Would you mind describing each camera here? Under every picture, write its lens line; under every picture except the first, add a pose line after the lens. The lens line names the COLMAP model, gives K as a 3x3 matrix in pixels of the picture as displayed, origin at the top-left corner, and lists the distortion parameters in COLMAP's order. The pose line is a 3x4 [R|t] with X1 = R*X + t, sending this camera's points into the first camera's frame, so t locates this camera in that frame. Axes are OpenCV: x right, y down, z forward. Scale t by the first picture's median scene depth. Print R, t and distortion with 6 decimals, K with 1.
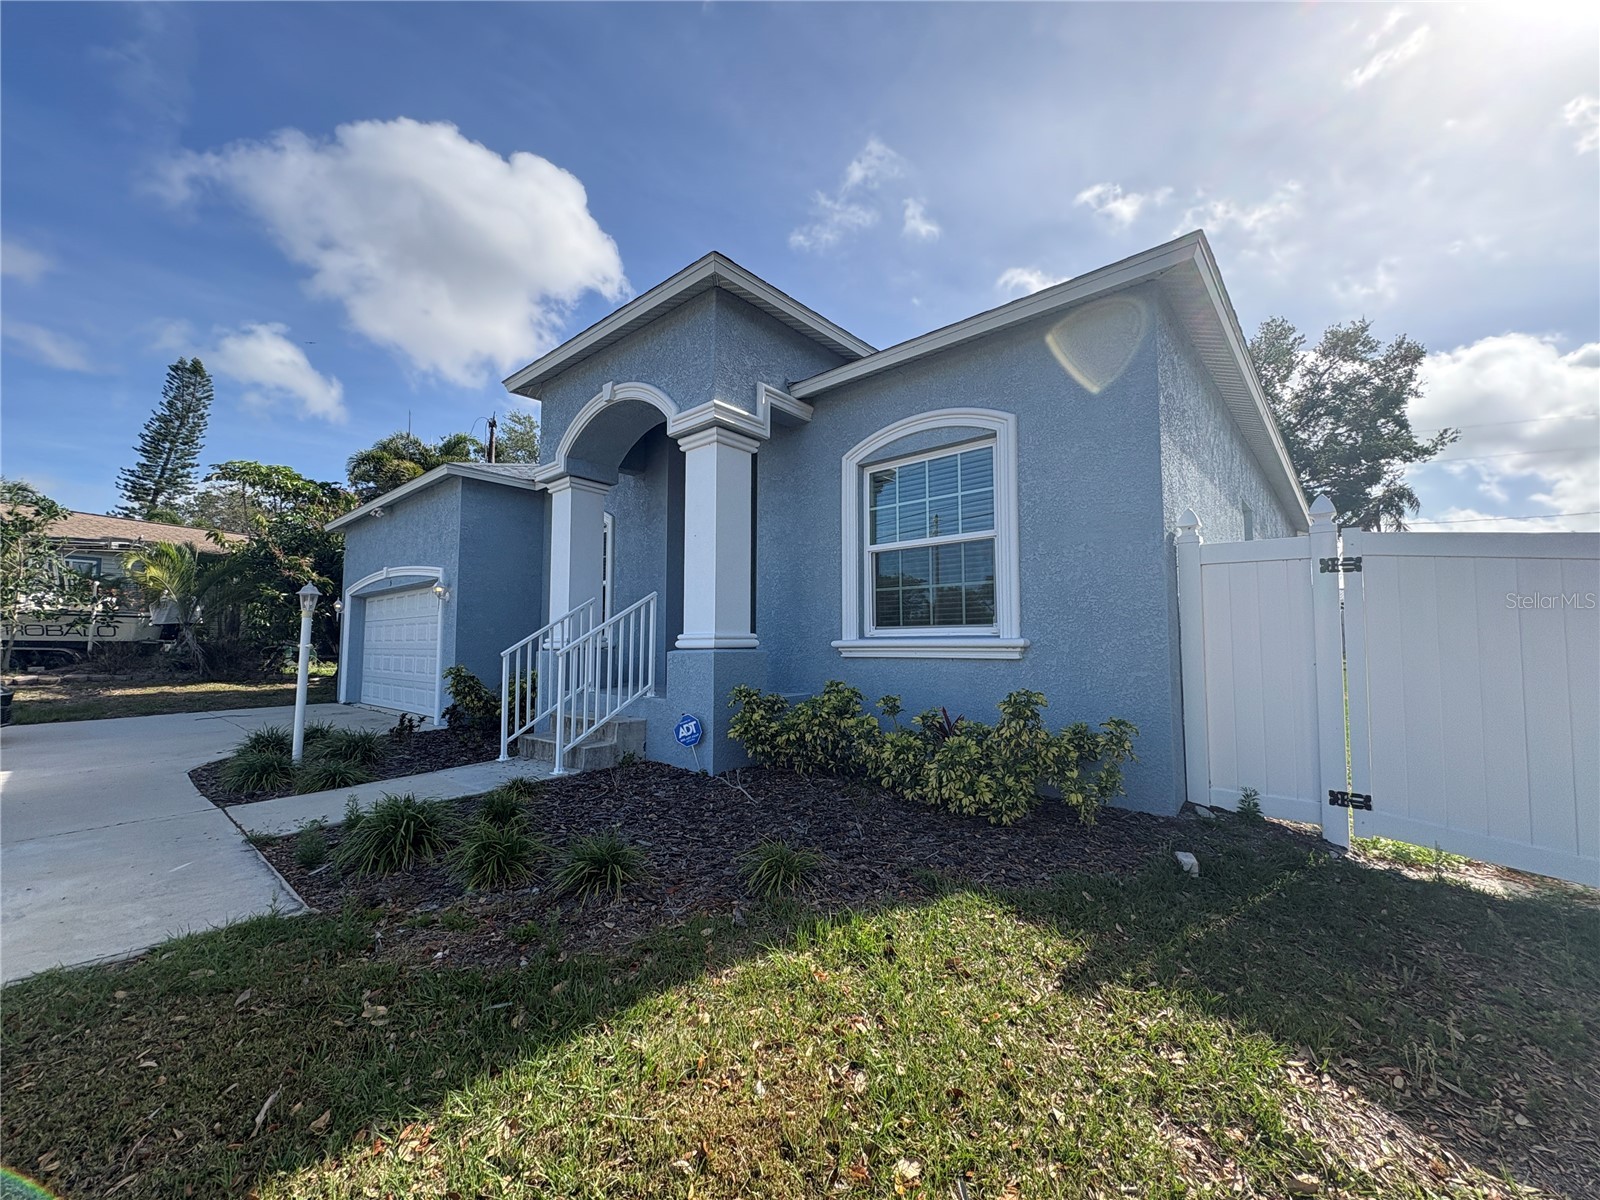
lens RADIAL K [[633.9, 0, 800.5], [0, 633.9, 604.4], [0, 0, 1]] dist [0.000162, 0.000145]
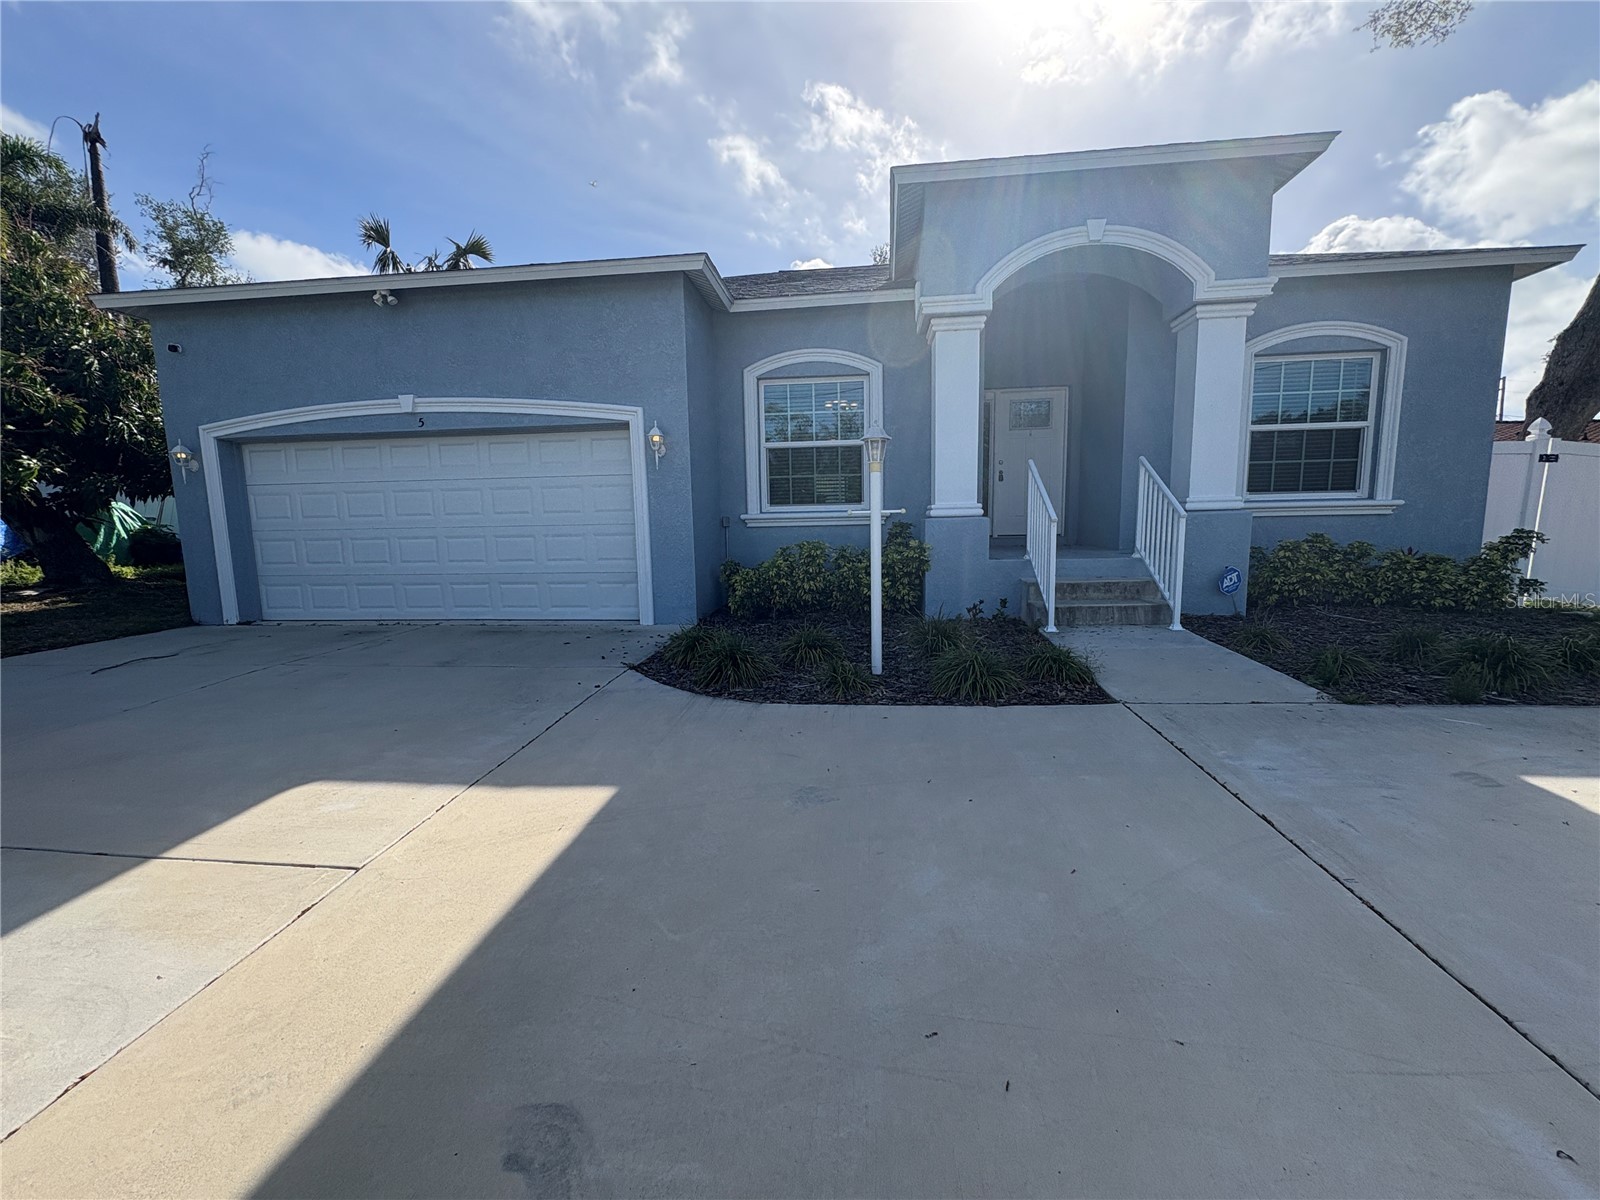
lens RADIAL K [[633.9, 0, 803.6], [0, 633.9, 603.0], [0, 0, 1]] dist [0.000162, 0.000145]
pose [[0.817369, -0.085807, 0.569688, -1.476526], [-0.018597, 0.984401, 0.174954, 0.051506], [-0.575814, -0.153596, 0.803024, 0.516339]]
